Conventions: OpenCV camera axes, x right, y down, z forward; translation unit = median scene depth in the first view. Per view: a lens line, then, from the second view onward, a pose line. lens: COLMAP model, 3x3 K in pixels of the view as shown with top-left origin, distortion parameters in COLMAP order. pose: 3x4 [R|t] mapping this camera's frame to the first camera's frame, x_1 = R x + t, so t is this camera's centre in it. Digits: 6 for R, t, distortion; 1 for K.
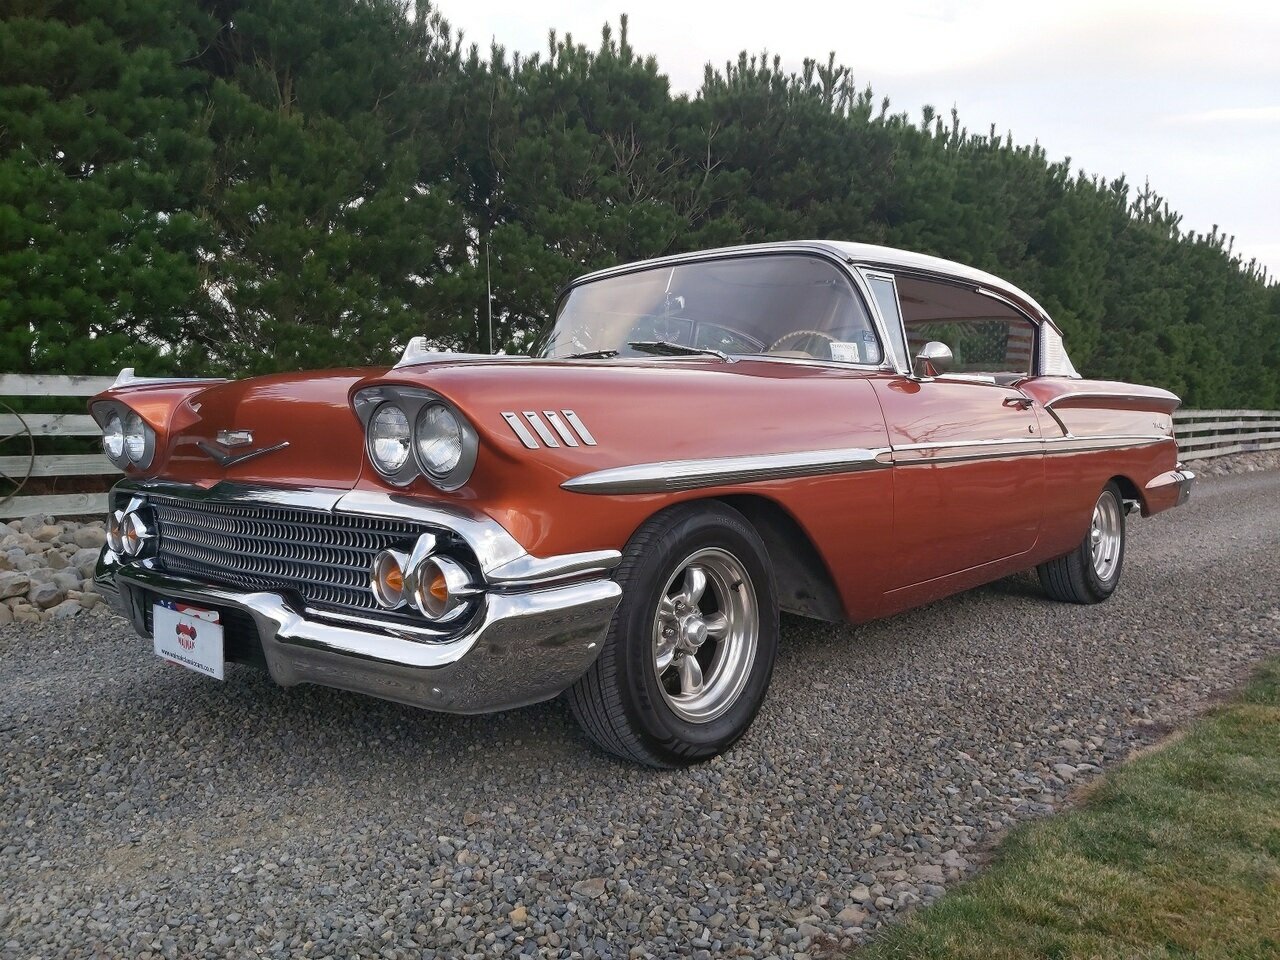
lens RADIAL K [[970.5, 0, 628.3], [0, 970.5, 474.4], [0, 0, 1]] dist [0.069501, -0.126888]
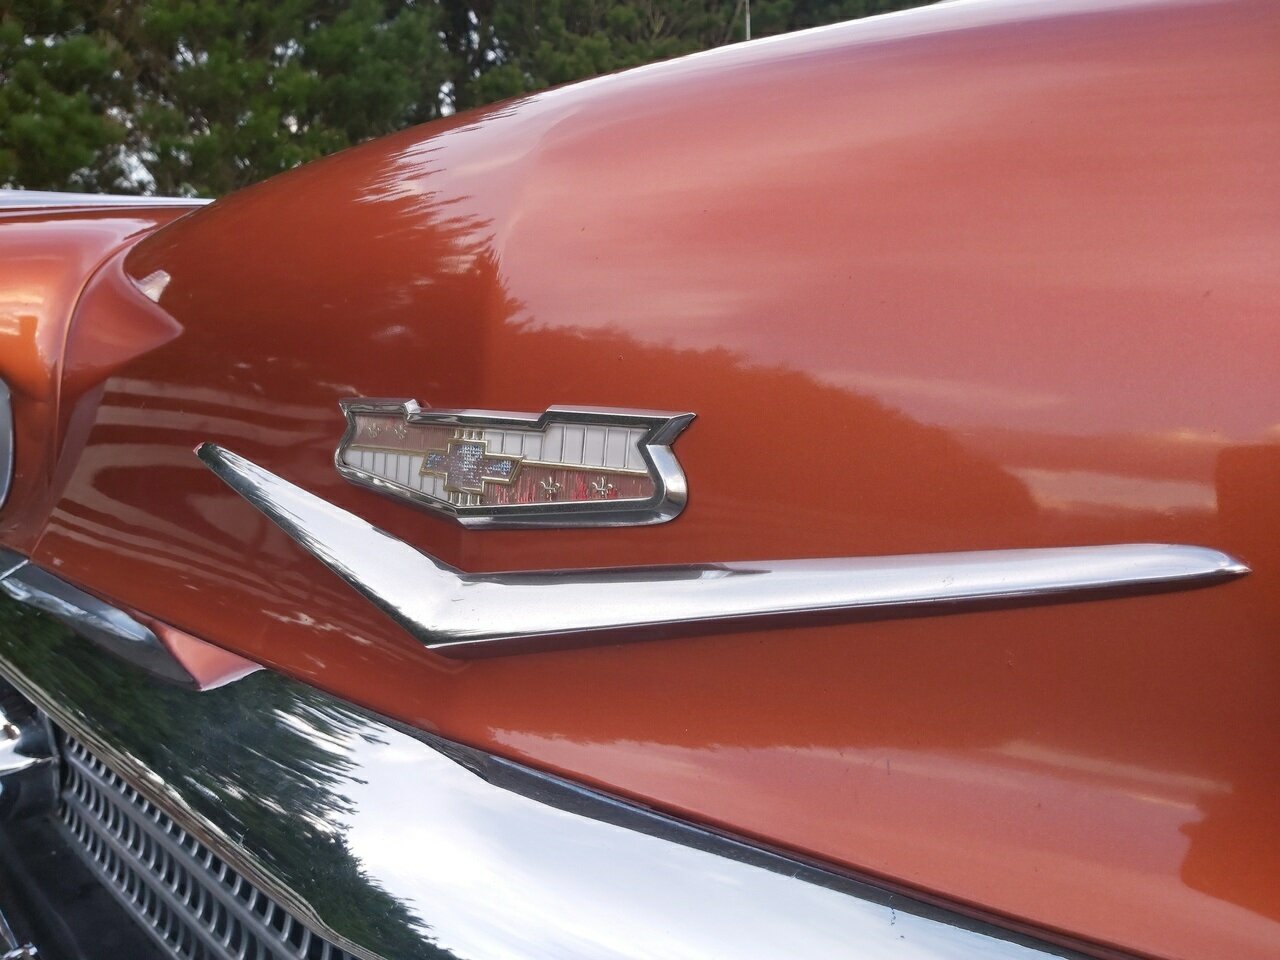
lens RADIAL K [[1024.9, 0, 640.0], [0, 1024.9, 480.0], [0, 0, 1]] dist [0.011177, -0.072209]
pose [[0.998032, -0.030237, 0.054937, -0.088606], [0.024515, 0.994482, 0.102007, -0.011042], [-0.057718, -0.100459, 0.993266, 0.192446]]
